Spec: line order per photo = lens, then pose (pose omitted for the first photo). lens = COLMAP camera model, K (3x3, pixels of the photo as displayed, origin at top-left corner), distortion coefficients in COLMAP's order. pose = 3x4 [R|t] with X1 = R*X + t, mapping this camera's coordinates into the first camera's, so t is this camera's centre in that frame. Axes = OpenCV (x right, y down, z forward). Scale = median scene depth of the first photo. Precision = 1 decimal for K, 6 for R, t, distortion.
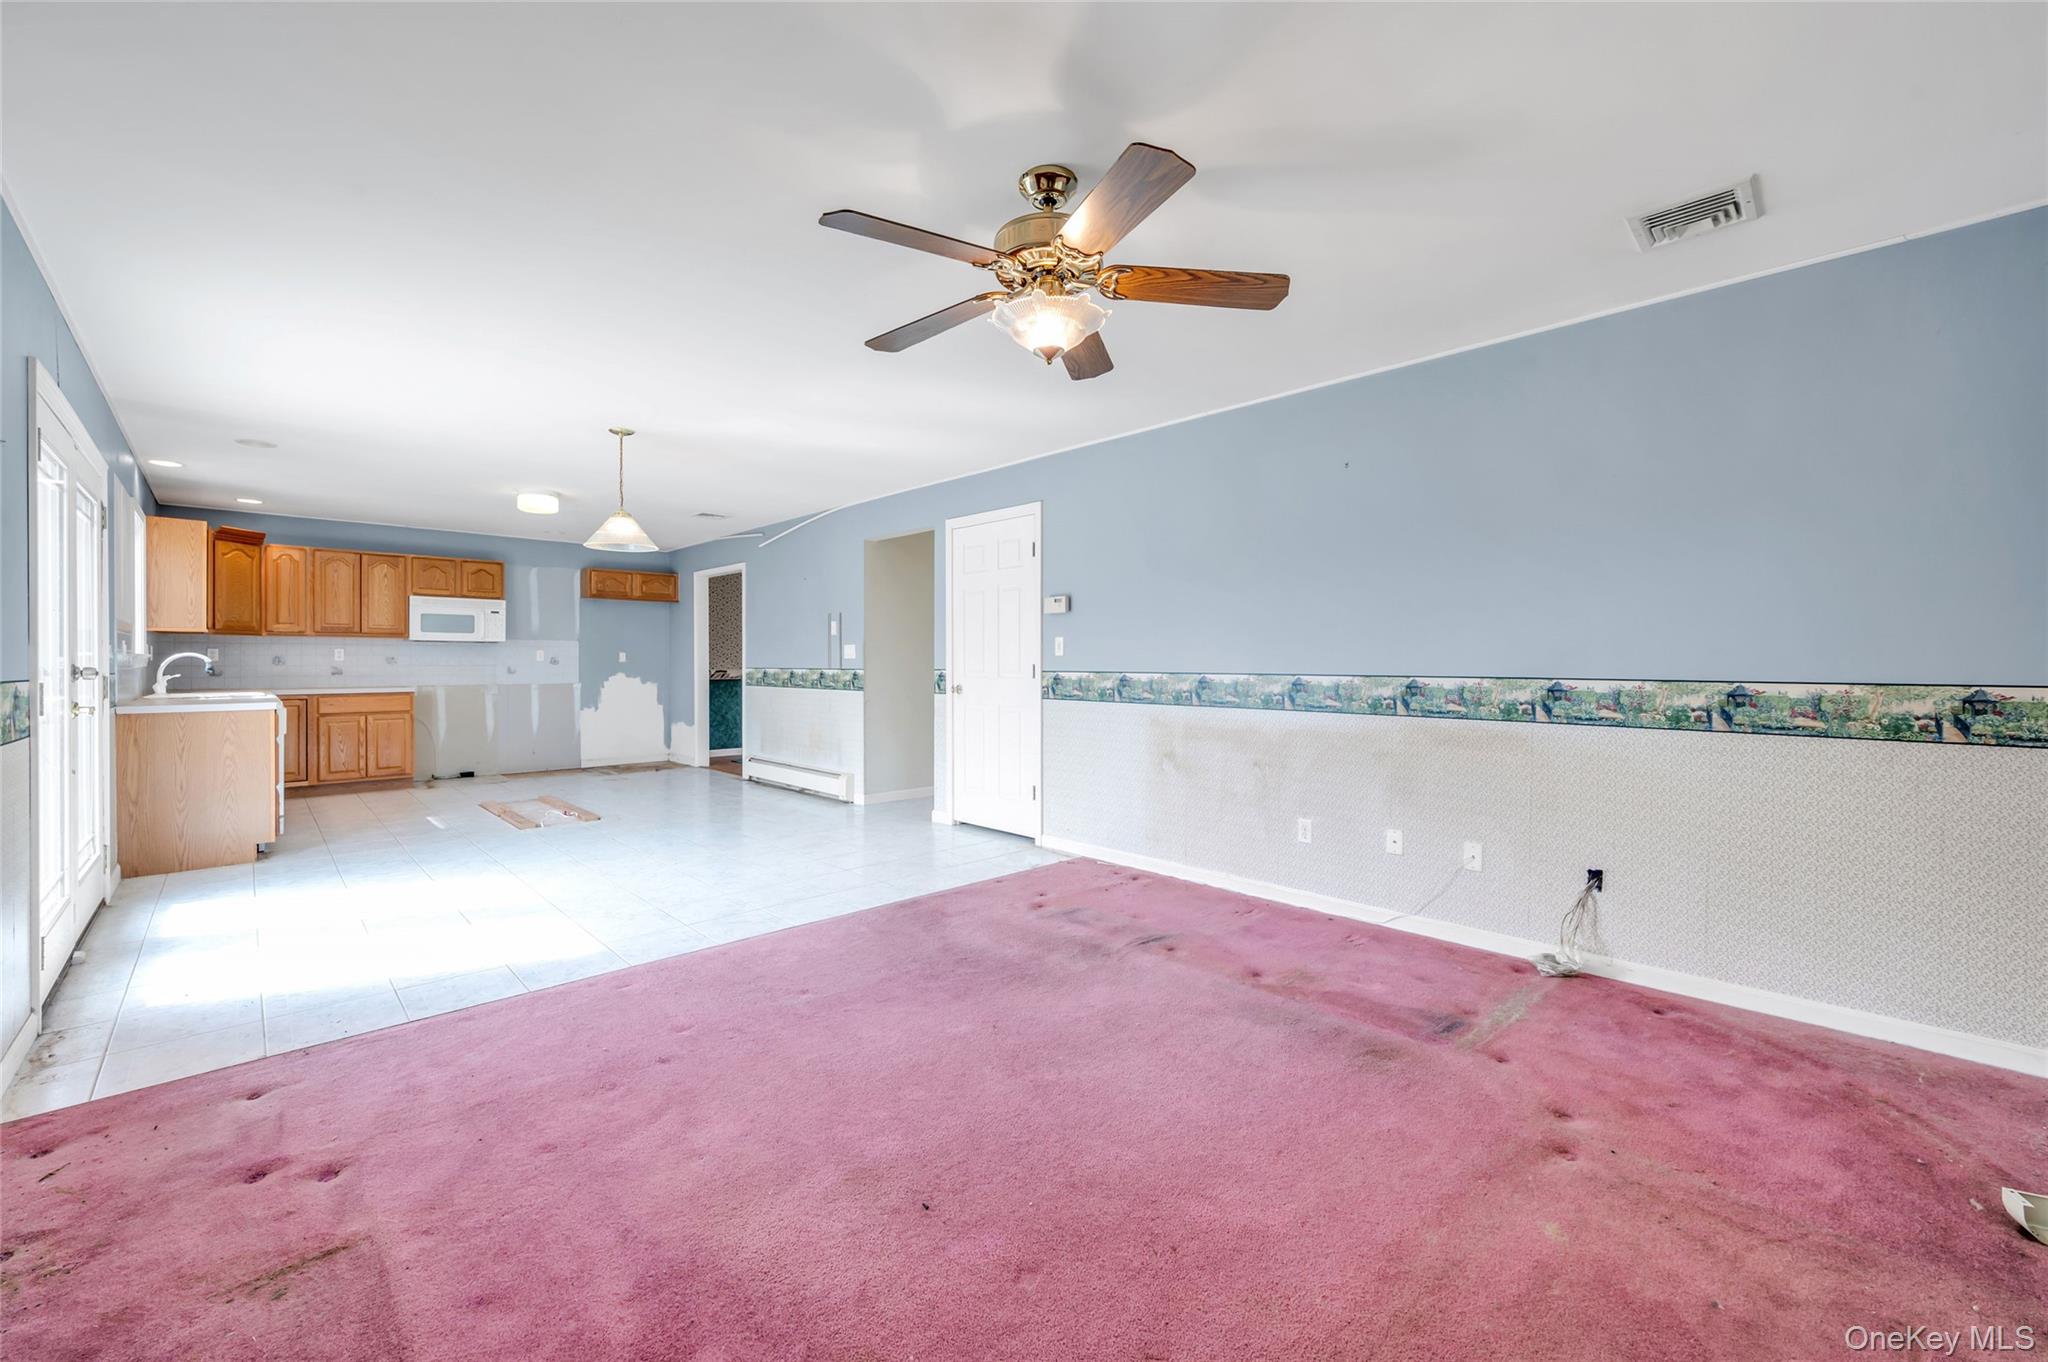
lens RADIAL K [[806.6, 0, 1016.5], [0, 806.6, 665.9], [0, 0, 1]] dist [-0.000251, -0.000740]
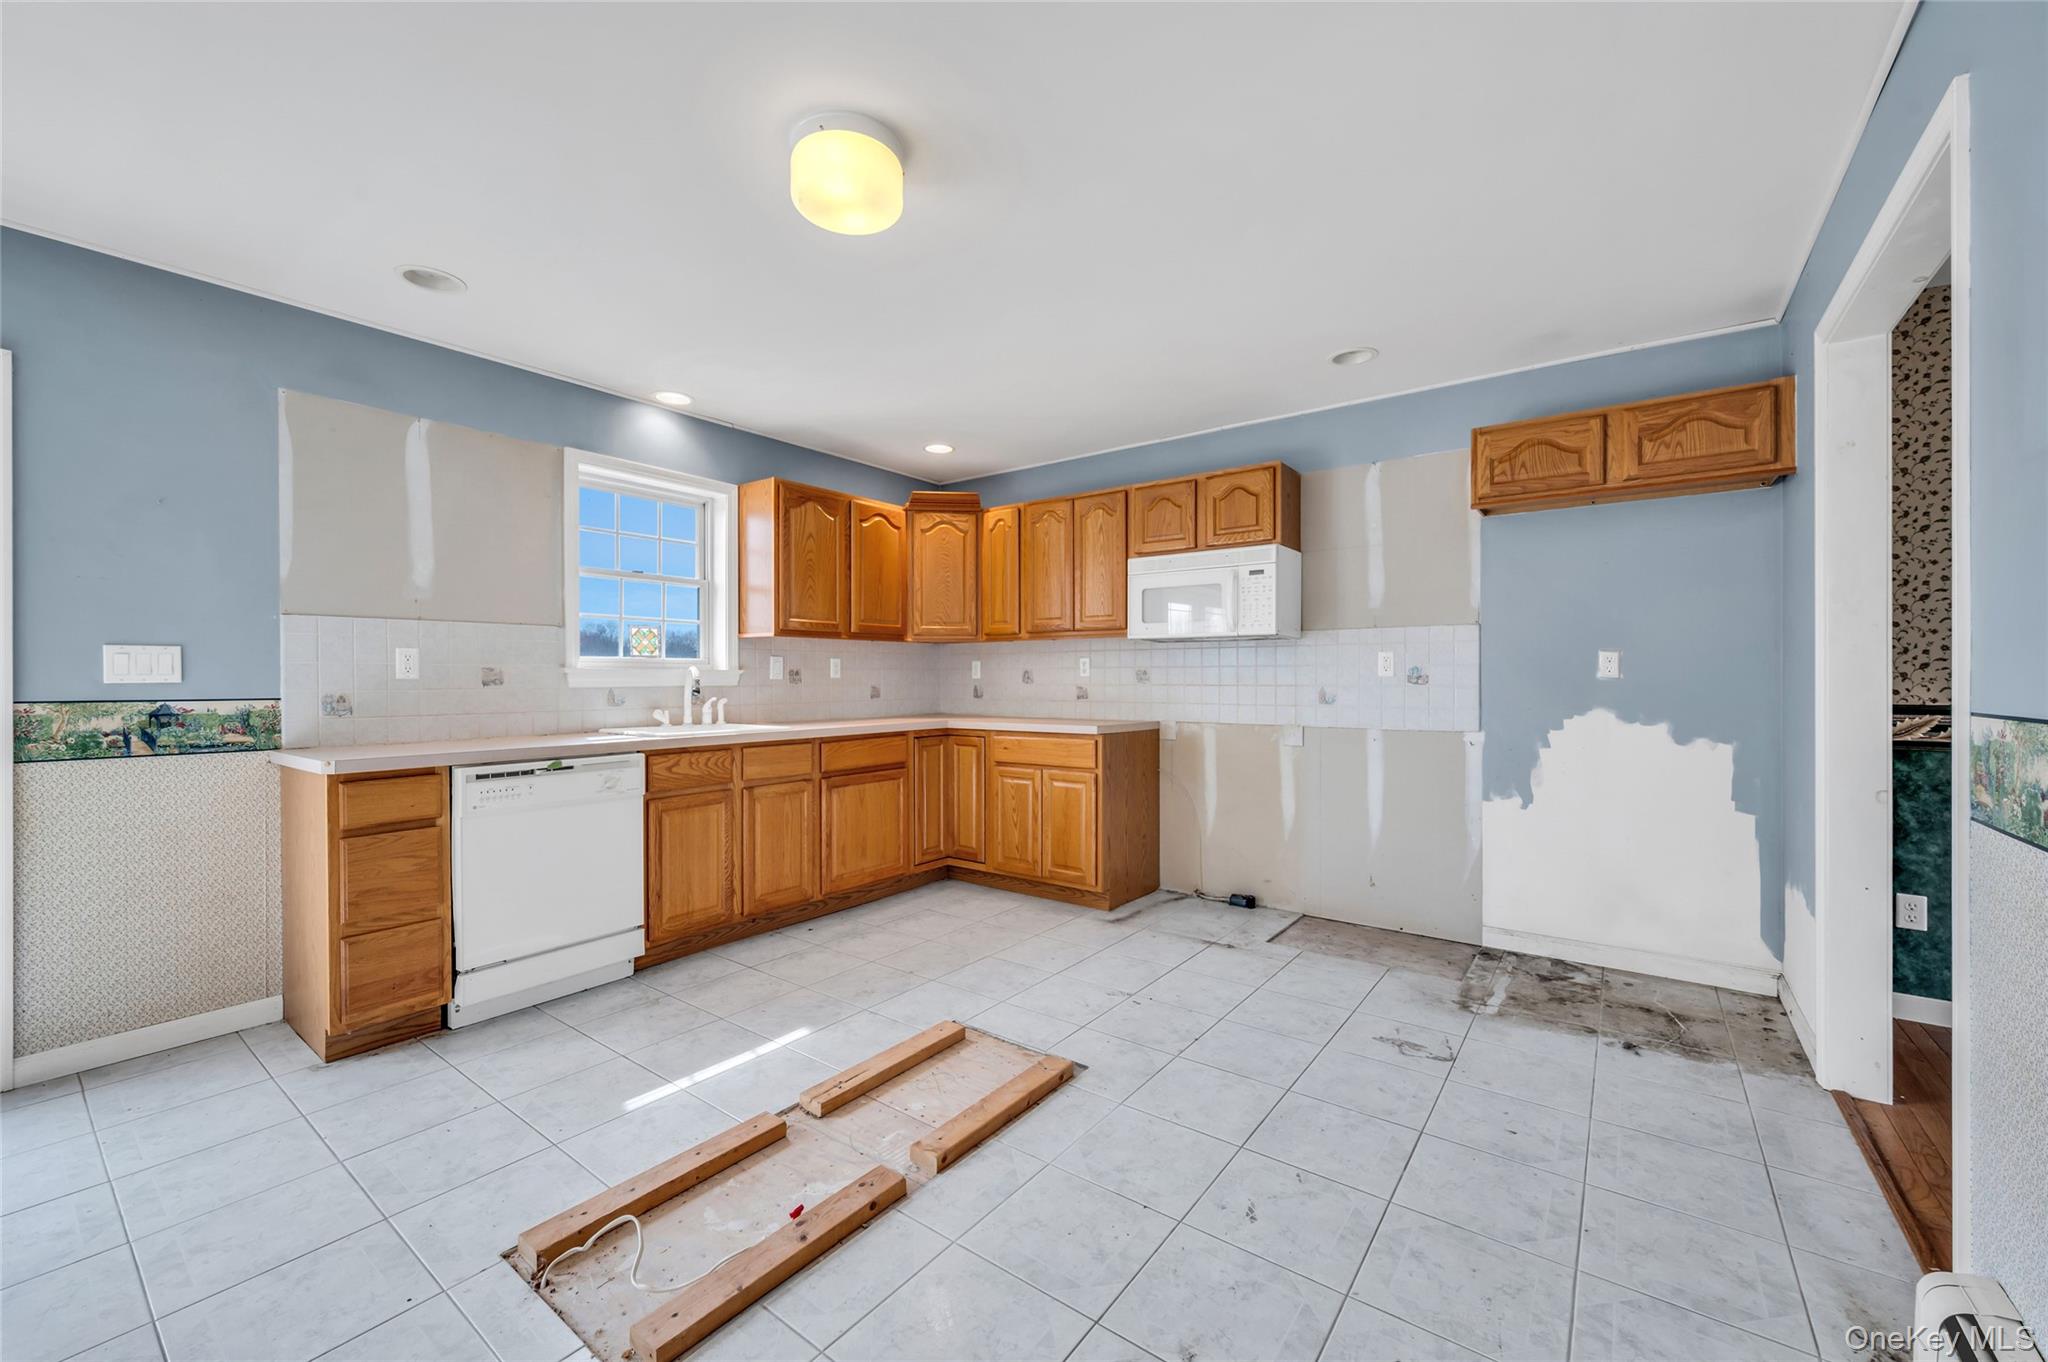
lens RADIAL K [[806.6, 0, 1017.2], [0, 806.6, 683.9], [0, 0, 1]] dist [-0.000251, -0.000740]
pose [[0.150424, 0.006144, -0.988602, -0.206736], [-0.003739, 0.999977, 0.005645, -0.004136], [0.988614, 0.002847, 0.150444, 0.805268]]
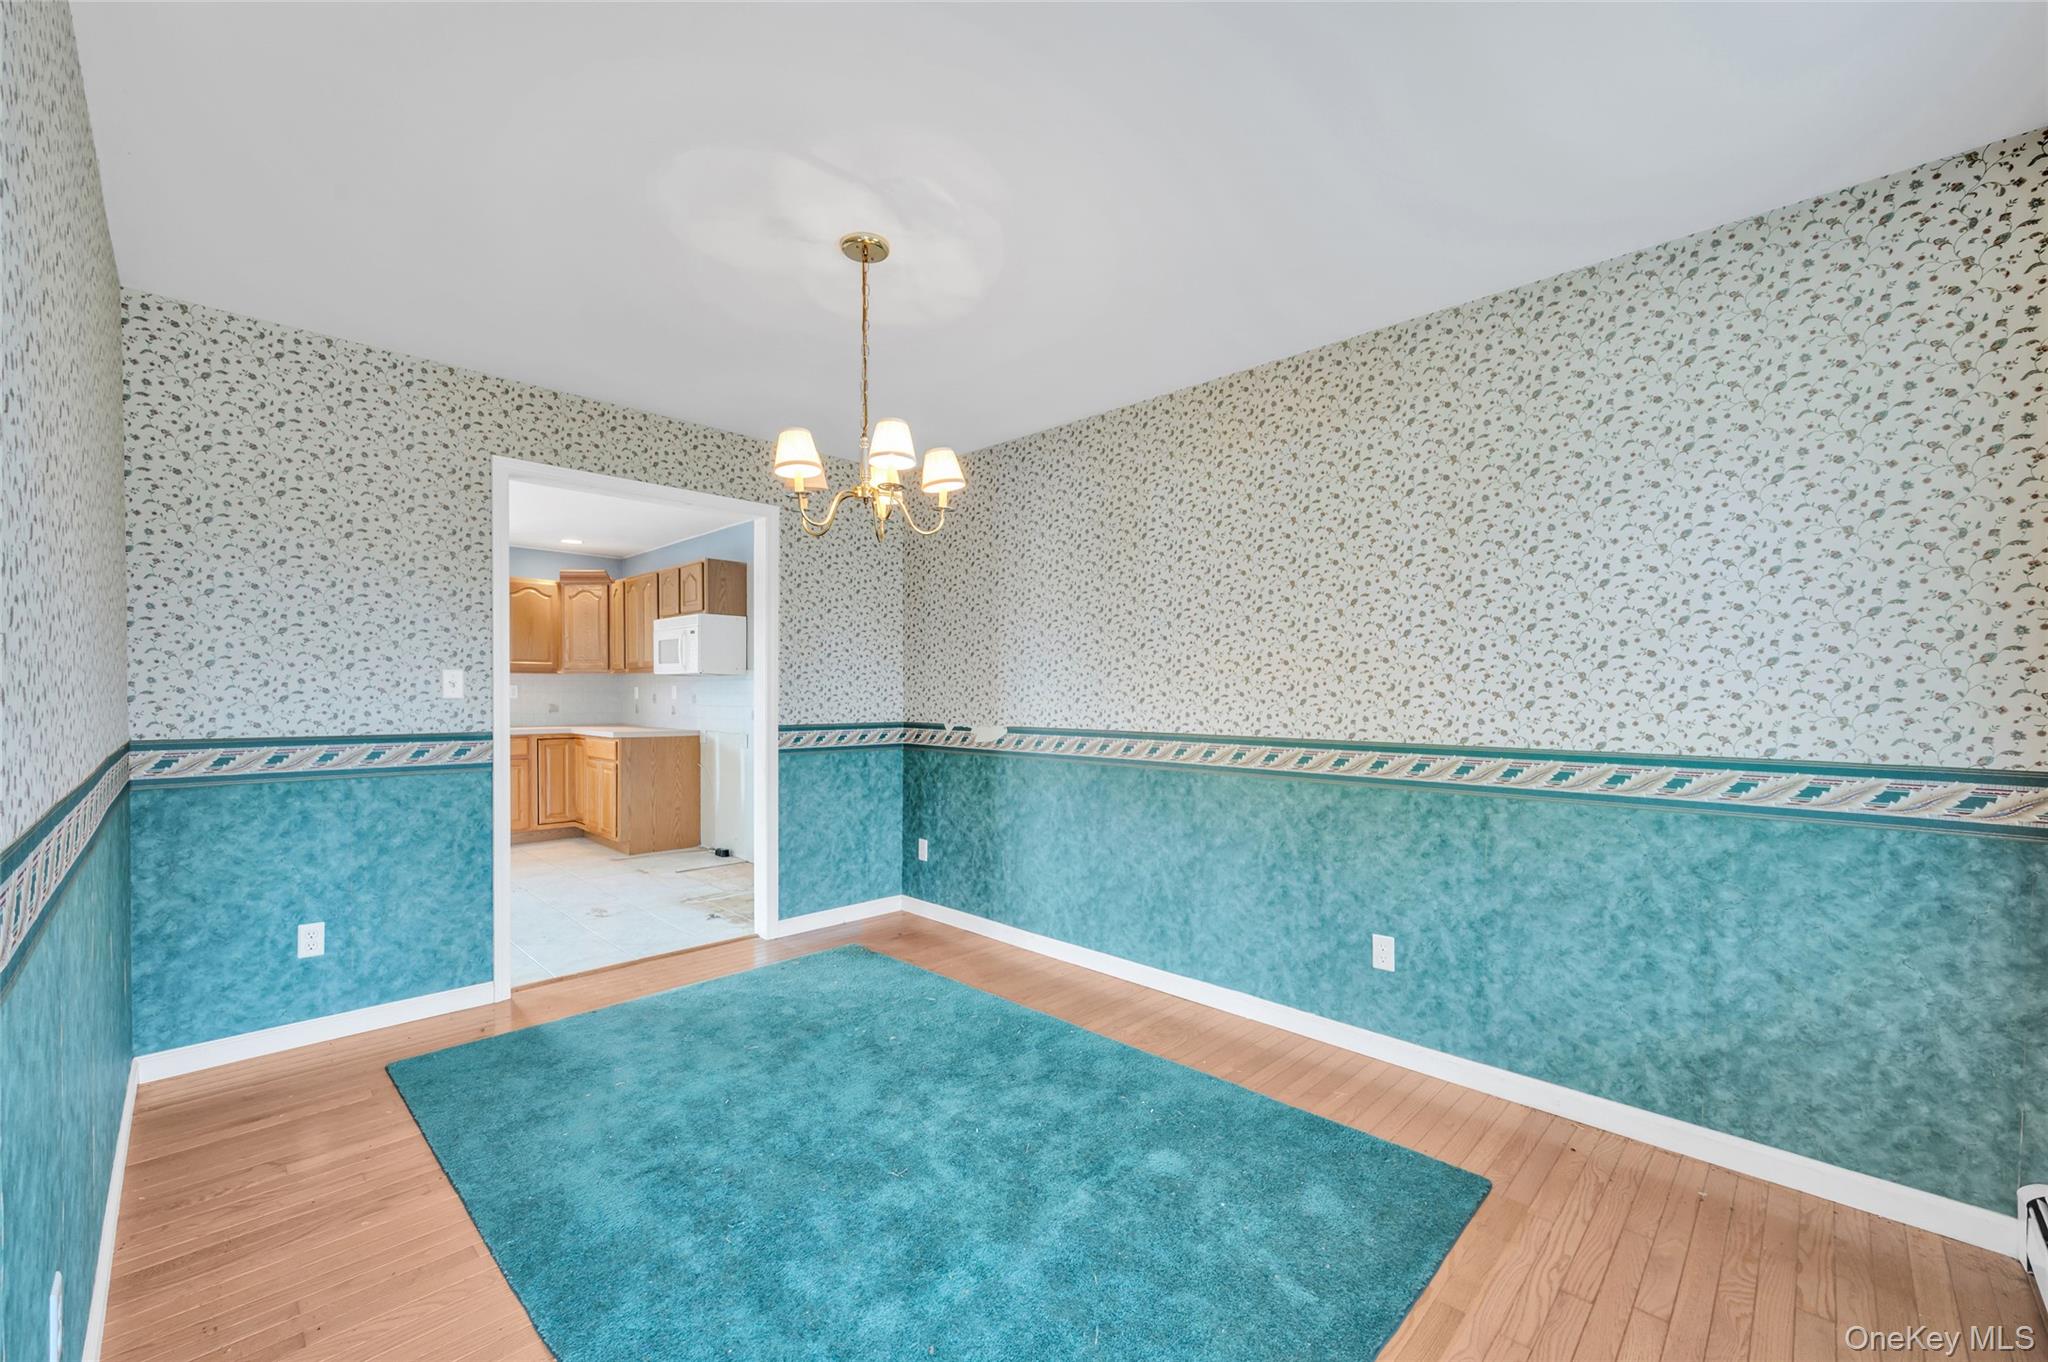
lens RADIAL K [[806.6, 0, 1033.6], [0, 806.6, 725.1], [0, 0, 1]] dist [-0.000251, -0.000740]
pose [[0.031705, 0.031632, -0.998997, 0.078564], [-0.016872, 0.999374, 0.031108, -0.012278], [0.999355, 0.015869, 0.032218, 1.301210]]
